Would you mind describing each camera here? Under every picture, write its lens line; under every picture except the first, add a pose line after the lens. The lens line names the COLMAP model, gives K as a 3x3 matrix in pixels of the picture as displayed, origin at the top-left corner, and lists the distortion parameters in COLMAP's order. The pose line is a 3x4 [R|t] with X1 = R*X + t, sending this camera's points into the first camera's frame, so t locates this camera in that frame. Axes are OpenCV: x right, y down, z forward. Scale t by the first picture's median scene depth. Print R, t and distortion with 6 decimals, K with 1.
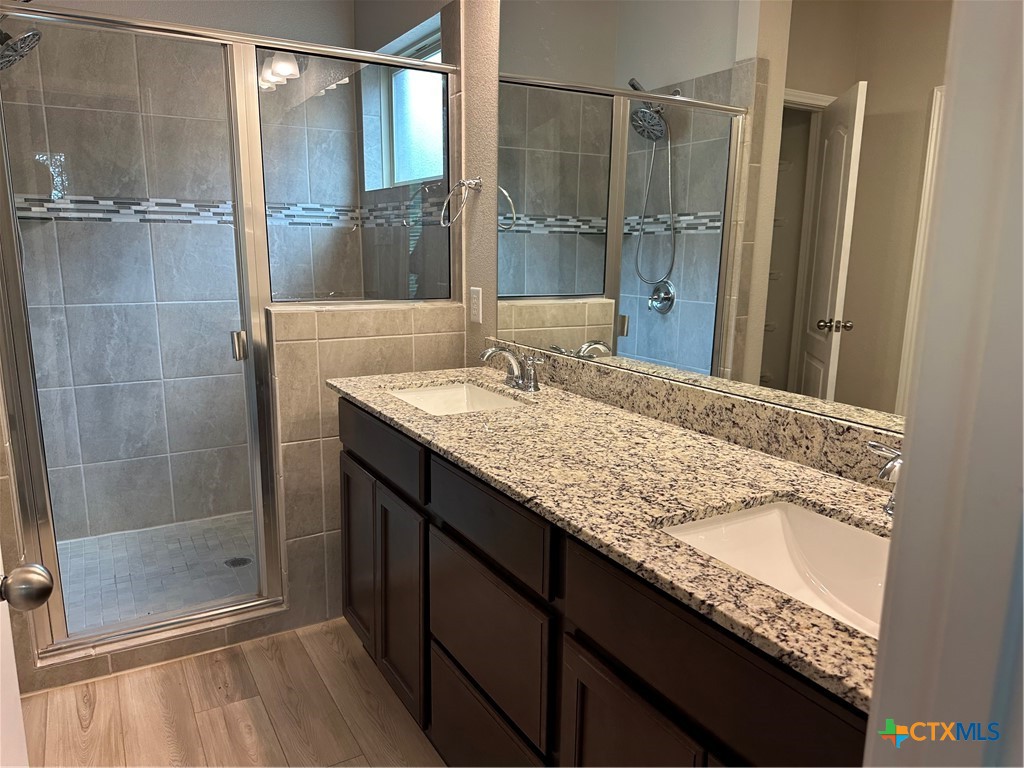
lens RADIAL K [[719.6, 0, 508.0], [0, 719.6, 393.7], [0, 0, 1]] dist [0.060002, -0.080752]
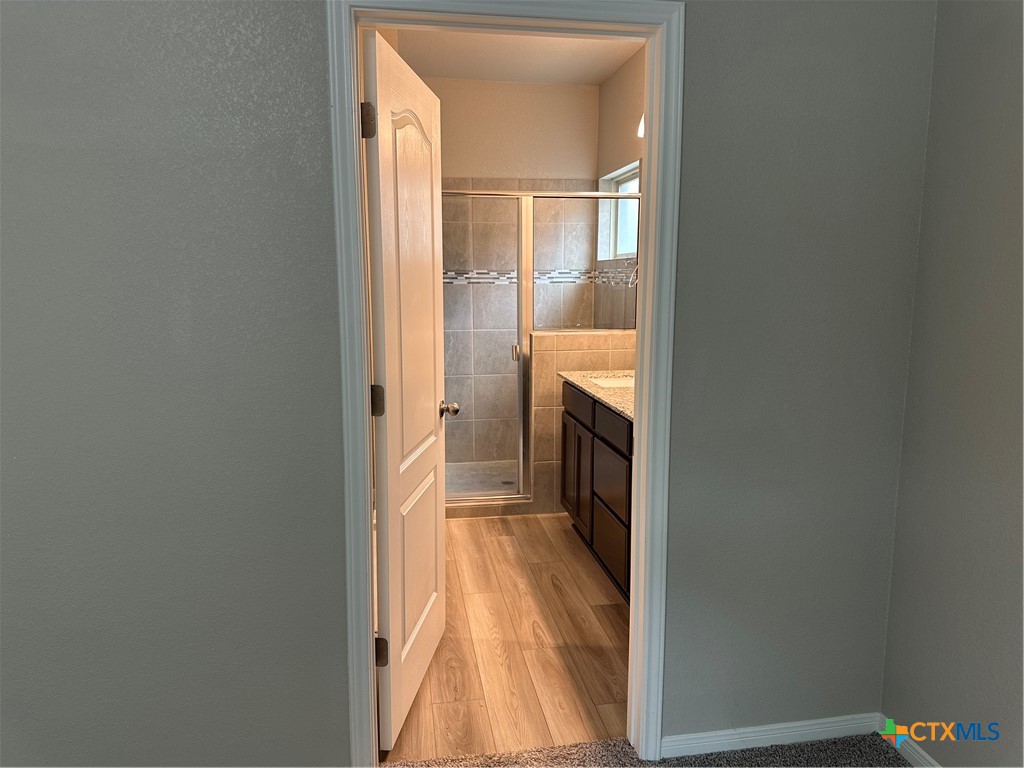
lens RADIAL K [[719.6, 0, 510.4], [0, 719.6, 383.3], [0, 0, 1]] dist [0.060002, -0.080752]
pose [[0.932682, 0.039247, -0.358558, 0.263026], [-0.059214, 0.997236, -0.044872, 0.087525], [0.355806, 0.063083, 0.932428, -0.673549]]
